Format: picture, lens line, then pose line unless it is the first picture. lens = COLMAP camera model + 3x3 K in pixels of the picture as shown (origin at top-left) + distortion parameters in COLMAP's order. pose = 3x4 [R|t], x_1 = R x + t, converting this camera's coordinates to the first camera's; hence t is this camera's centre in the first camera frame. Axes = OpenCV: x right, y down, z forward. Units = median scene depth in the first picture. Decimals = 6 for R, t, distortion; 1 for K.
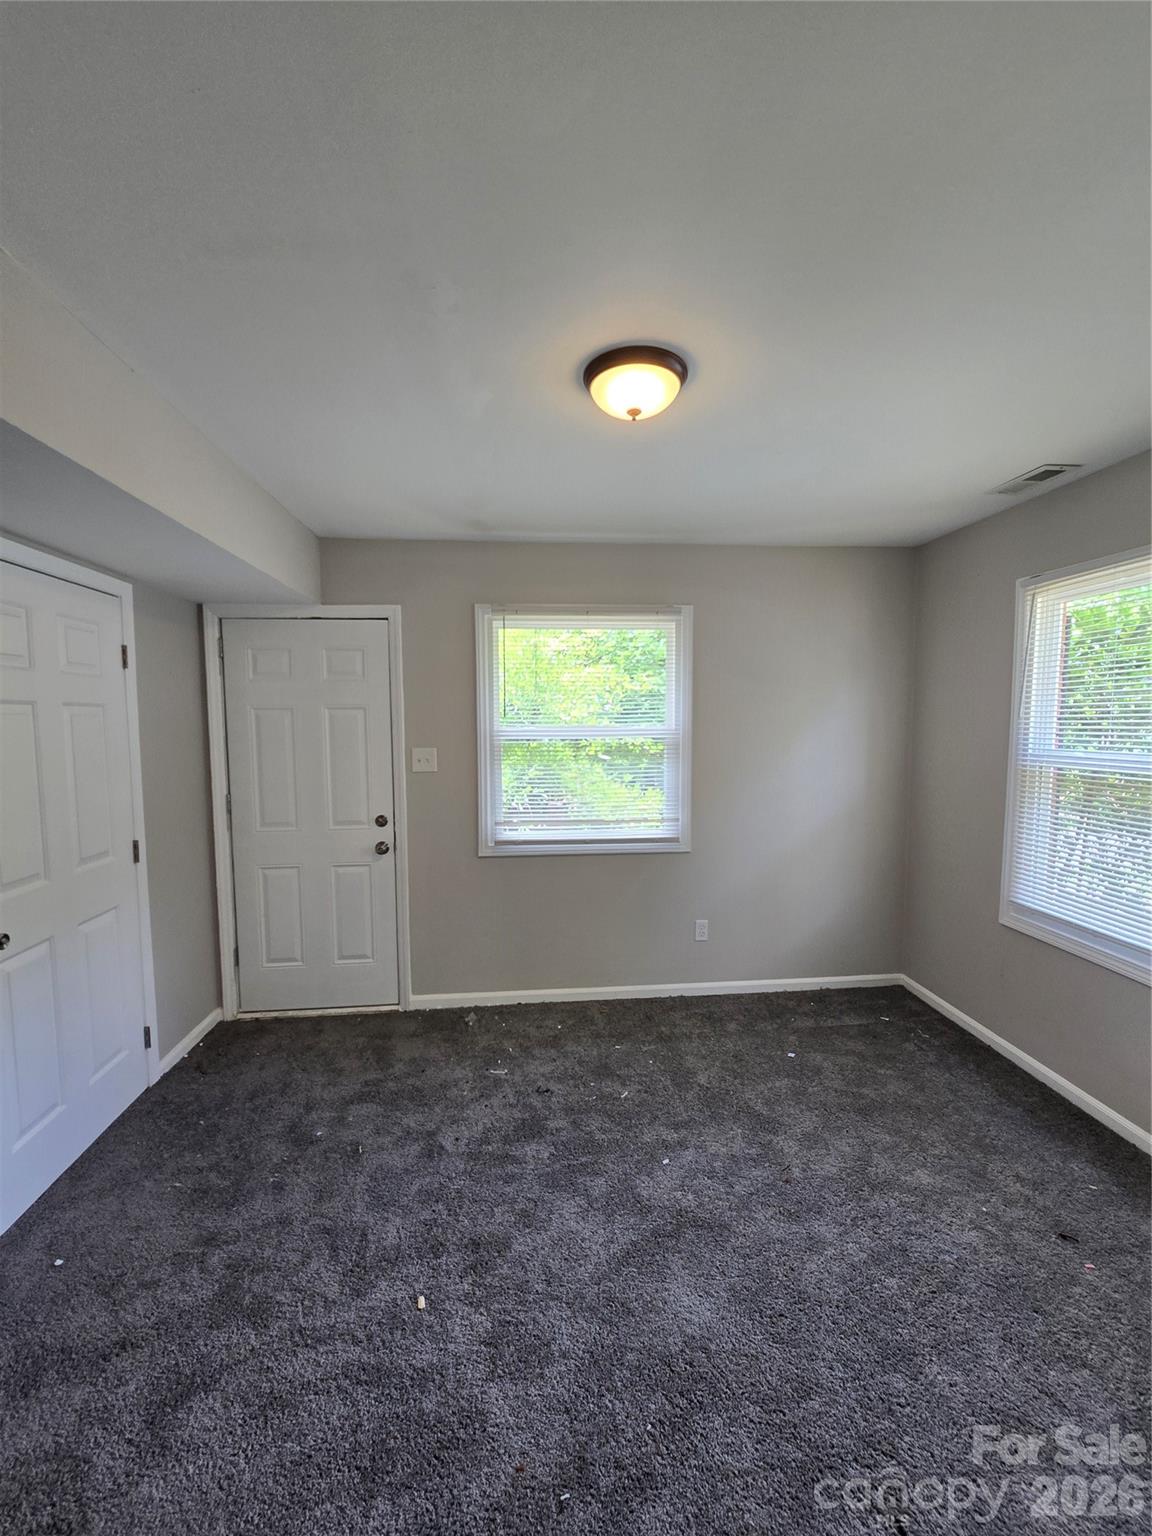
lens RADIAL K [[619.4, 0, 572.3], [0, 619.4, 771.4], [0, 0, 1]] dist [-0.007504, 0.001084]
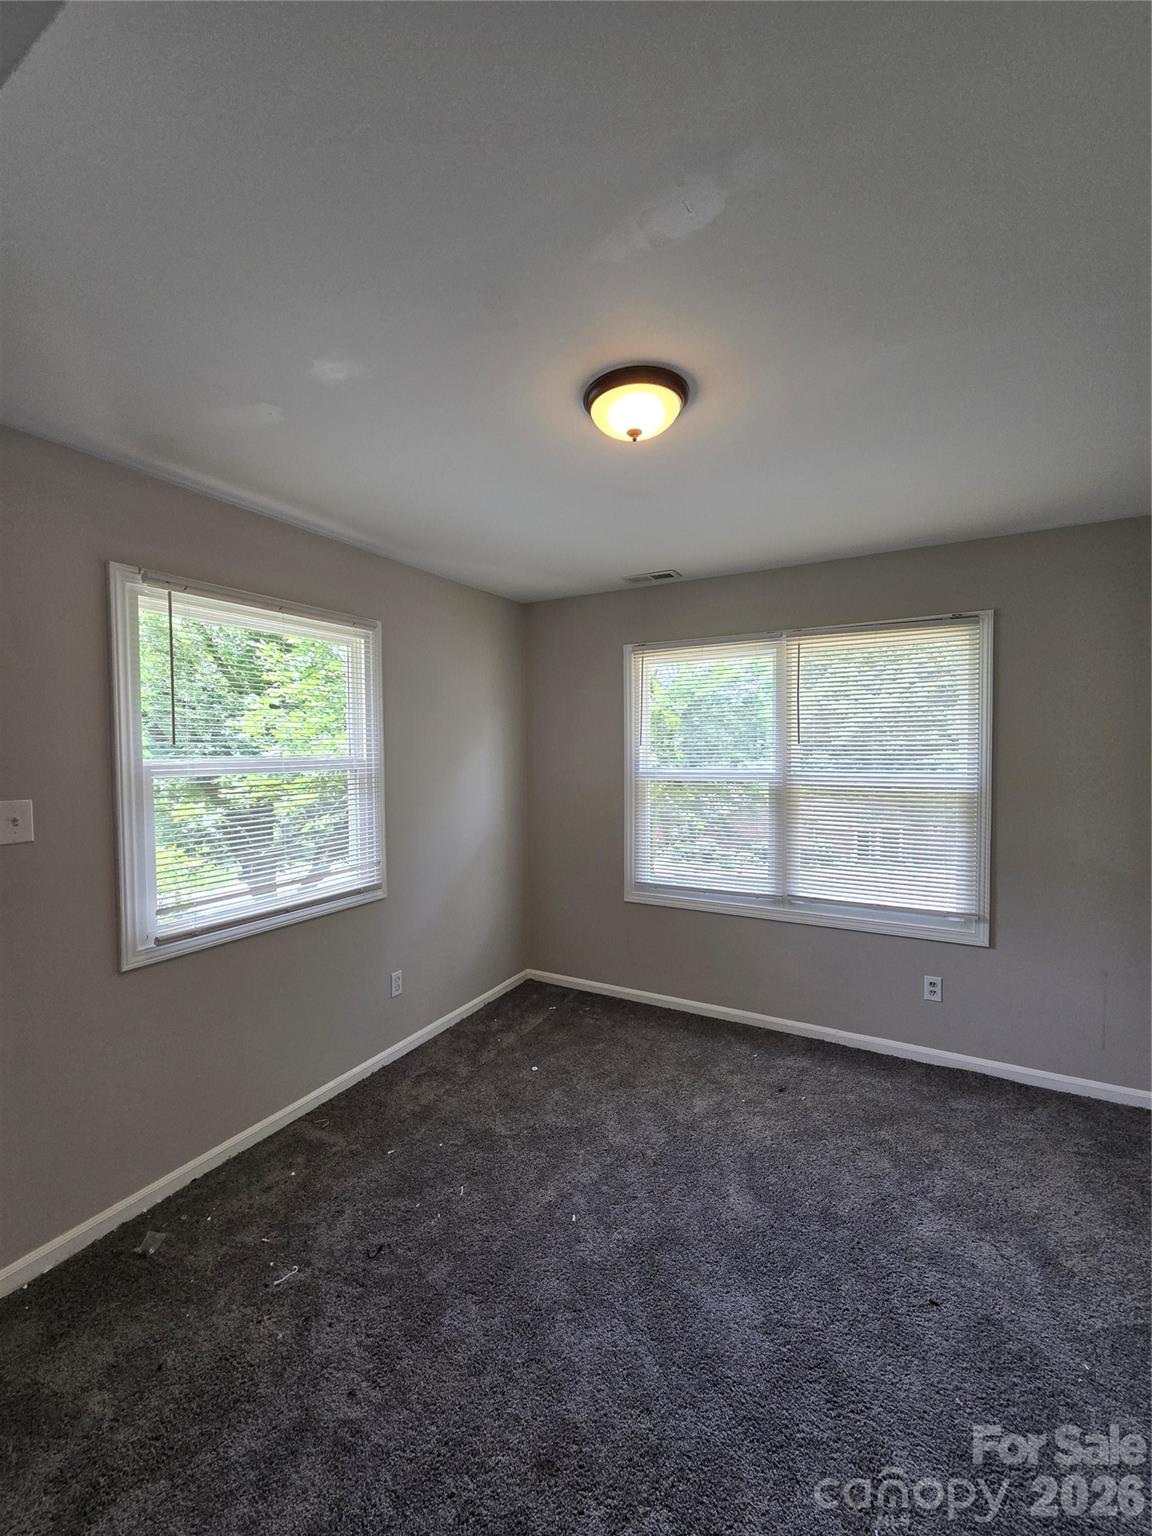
lens RADIAL K [[619.4, 0, 568.7], [0, 619.4, 768.1], [0, 0, 1]] dist [-0.007504, 0.001084]
pose [[0.573395, -0.027531, 0.818816, -0.449561], [0.073473, 0.997136, -0.017924, -0.022700], [-0.815978, 0.070438, 0.573776, 0.319937]]
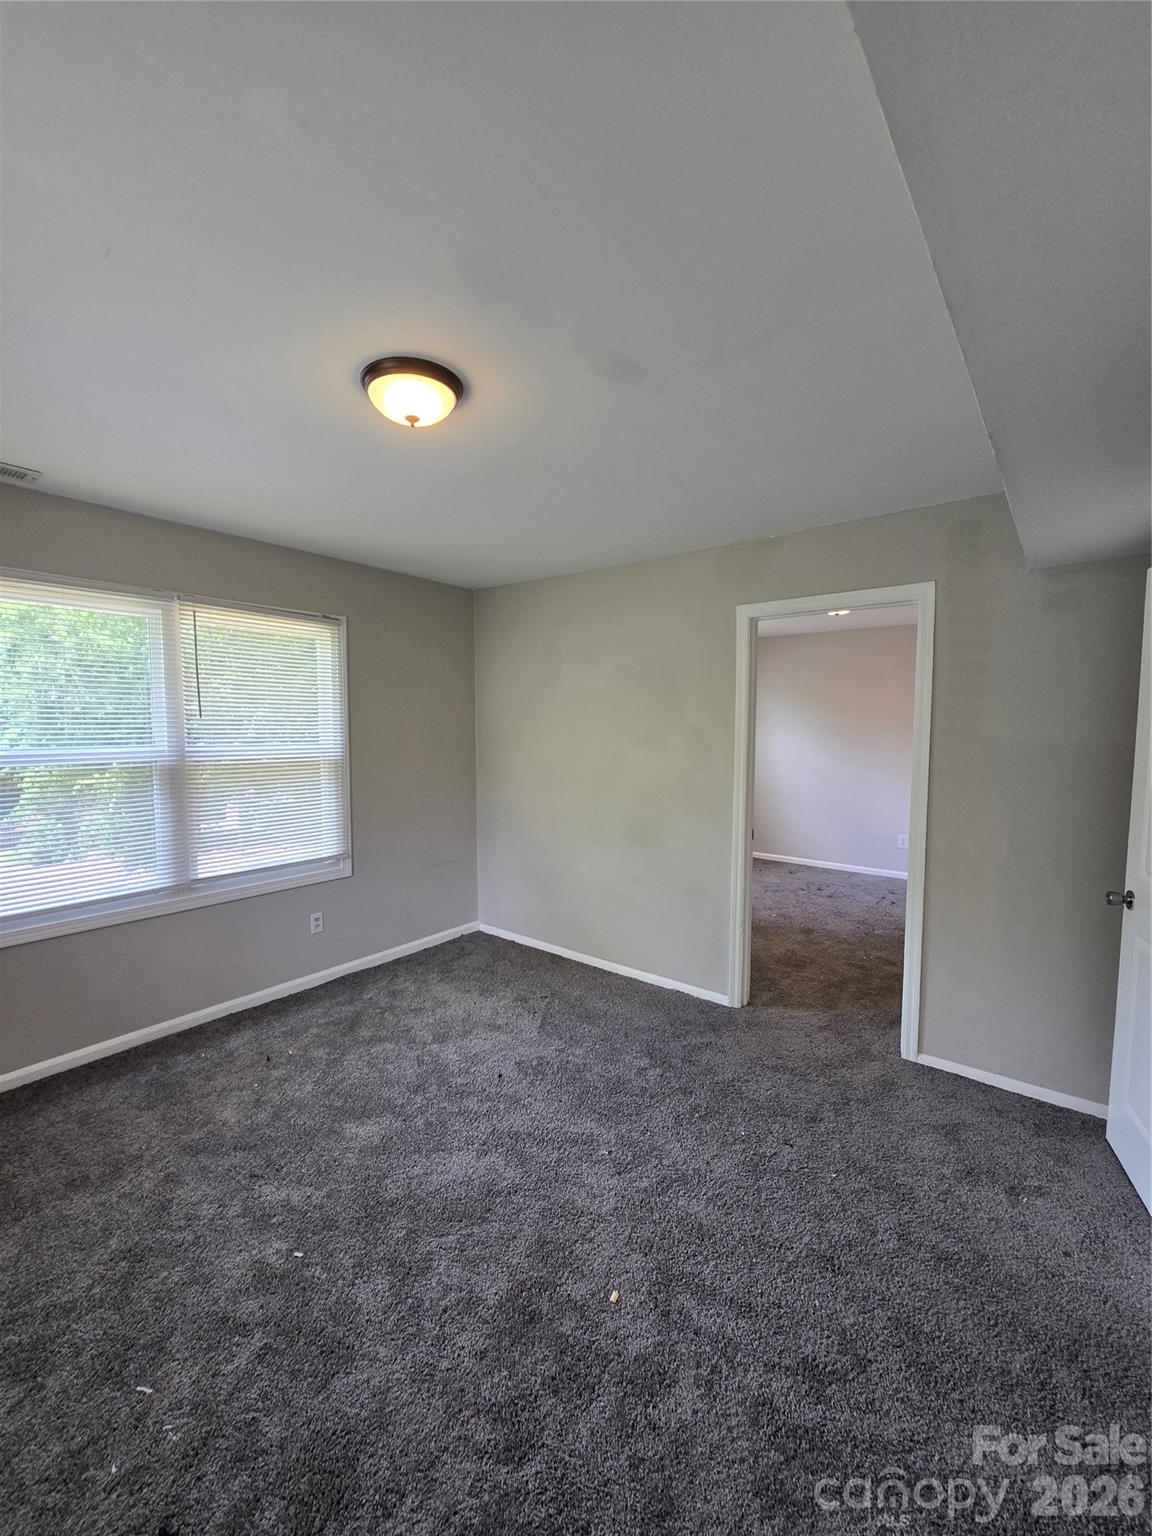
lens RADIAL K [[619.4, 0, 564.1], [0, 619.4, 769.0], [0, 0, 1]] dist [-0.007504, 0.001084]
pose [[-0.708364, -0.050204, 0.704059, -0.483252], [0.058113, 0.989933, 0.129056, -0.070072], [-0.703451, 0.132333, -0.698316, 0.932012]]
